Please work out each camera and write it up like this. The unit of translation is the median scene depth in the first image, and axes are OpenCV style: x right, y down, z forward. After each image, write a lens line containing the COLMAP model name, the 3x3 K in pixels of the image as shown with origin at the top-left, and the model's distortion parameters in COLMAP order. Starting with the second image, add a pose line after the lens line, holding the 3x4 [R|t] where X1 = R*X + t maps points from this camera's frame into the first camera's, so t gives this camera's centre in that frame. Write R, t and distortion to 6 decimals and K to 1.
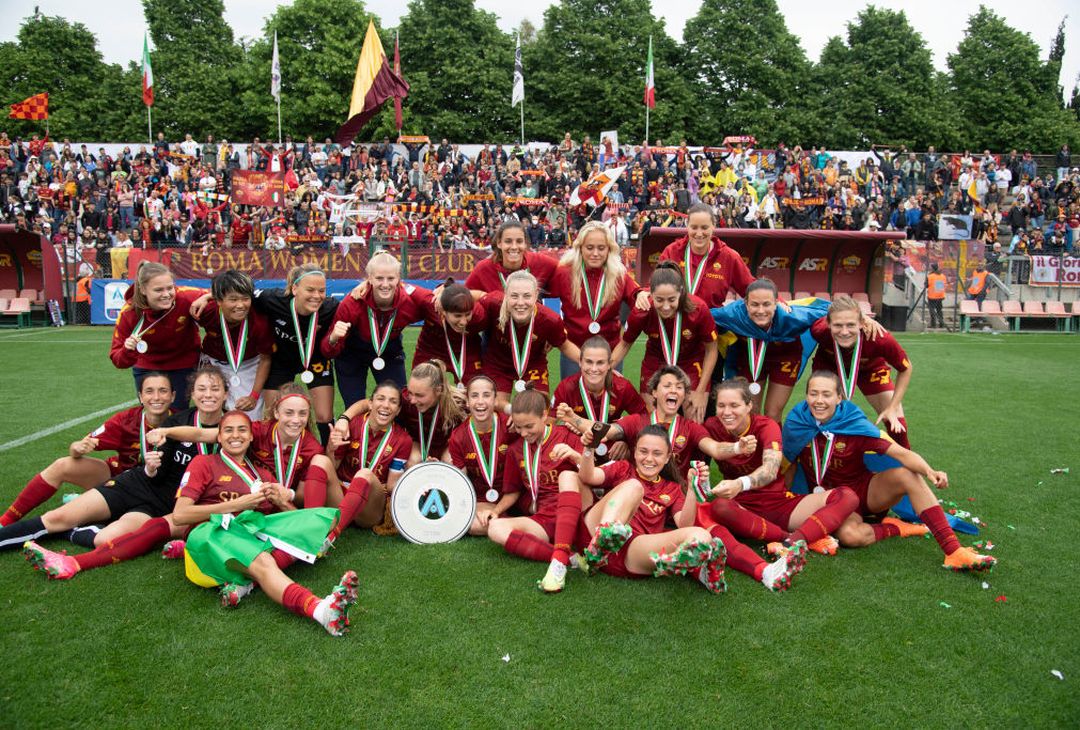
lens RADIAL K [[850.0, 0, 540.0], [0, 850.0, 365.0], [0, 0, 1]] dist [-0.079407, 0.101795]
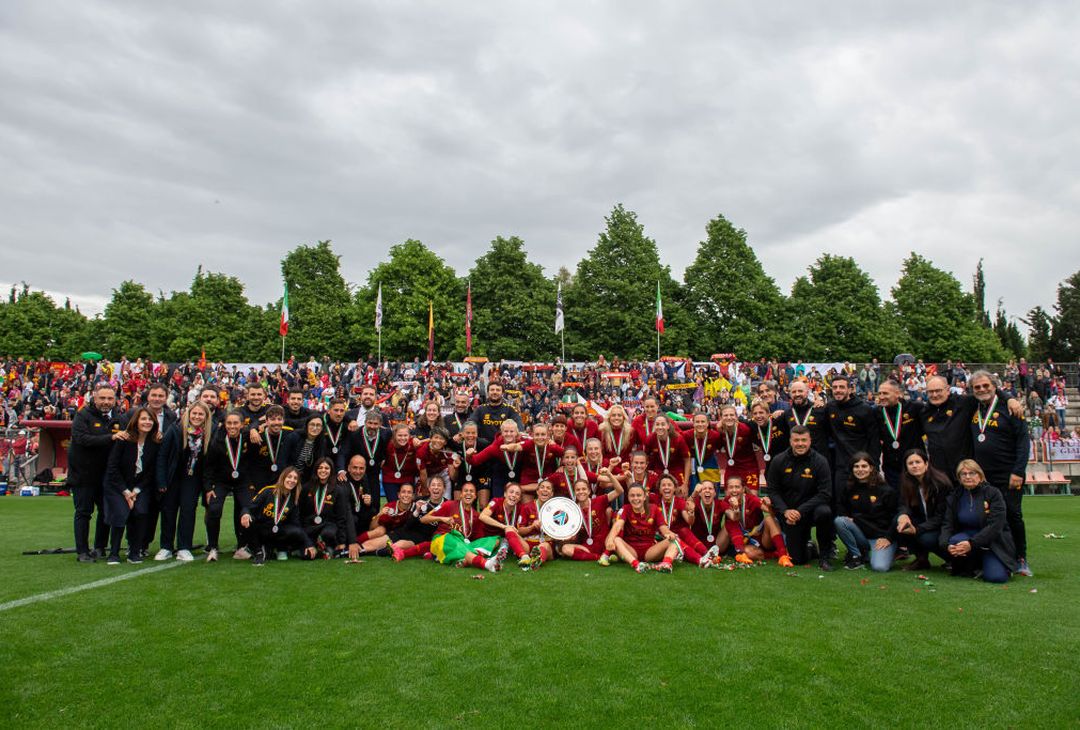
lens RADIAL K [[746.5, 0, 540.0], [0, 746.5, 365.0], [0, 0, 1]] dist [-0.047812, -0.001205]
pose [[0.999040, -0.011669, -0.042222, -0.007260], [0.000936, 0.969328, -0.245769, 0.024635], [0.043795, 0.245494, 0.968408, -0.106820]]
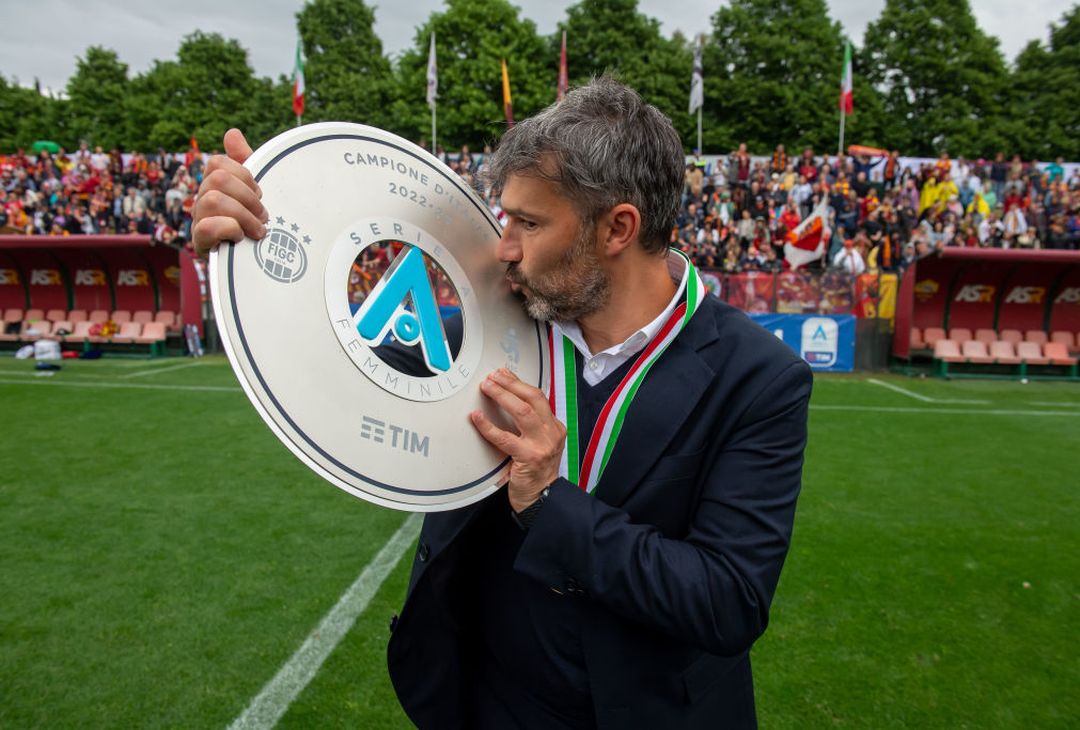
lens RADIAL K [[768.3, 0, 538.5], [0, 768.3, 361.7], [0, 0, 1]] dist [-0.048886, 0.004173]
pose [[0.993495, 0.023966, -0.111329, -0.086606], [-0.025747, 0.999562, -0.014584, -0.023159], [0.110931, 0.017356, 0.993677, 0.163812]]
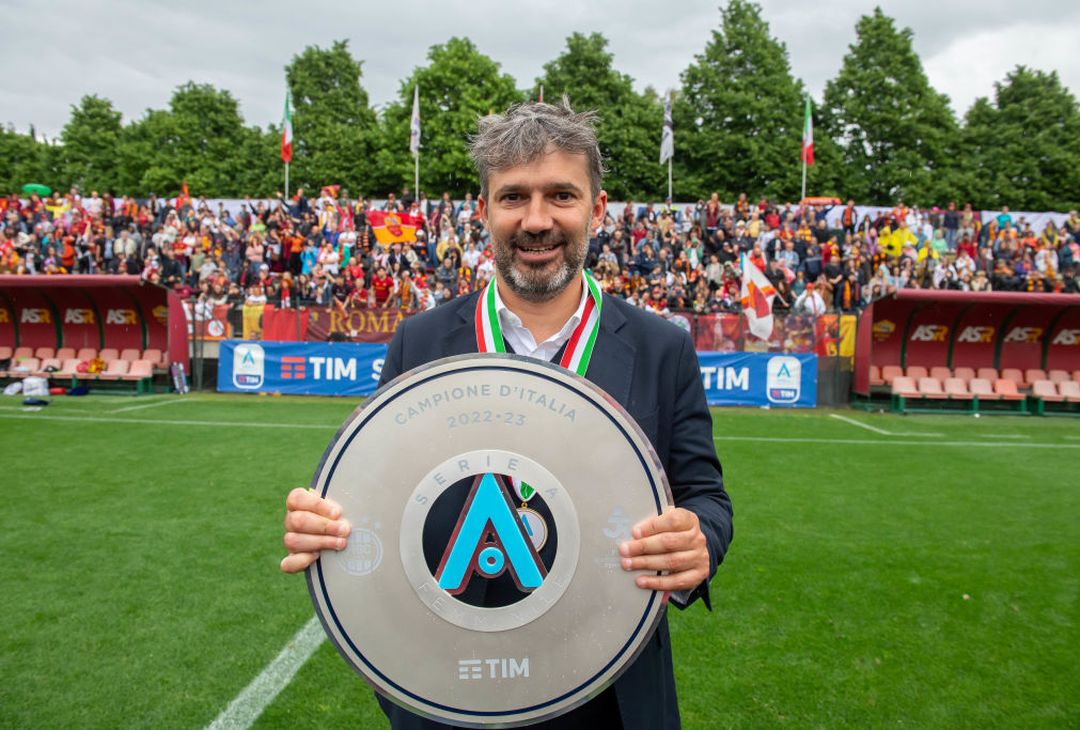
lens RADIAL K [[746.5, 0, 540.0], [0, 746.5, 365.0], [0, 0, 1]] dist [-0.047812, -0.001205]
pose [[0.996287, 0.019069, -0.083950, -0.084122], [-0.024597, 0.997562, -0.065313, -0.020696], [0.082500, 0.067135, 0.994327, 0.159849]]
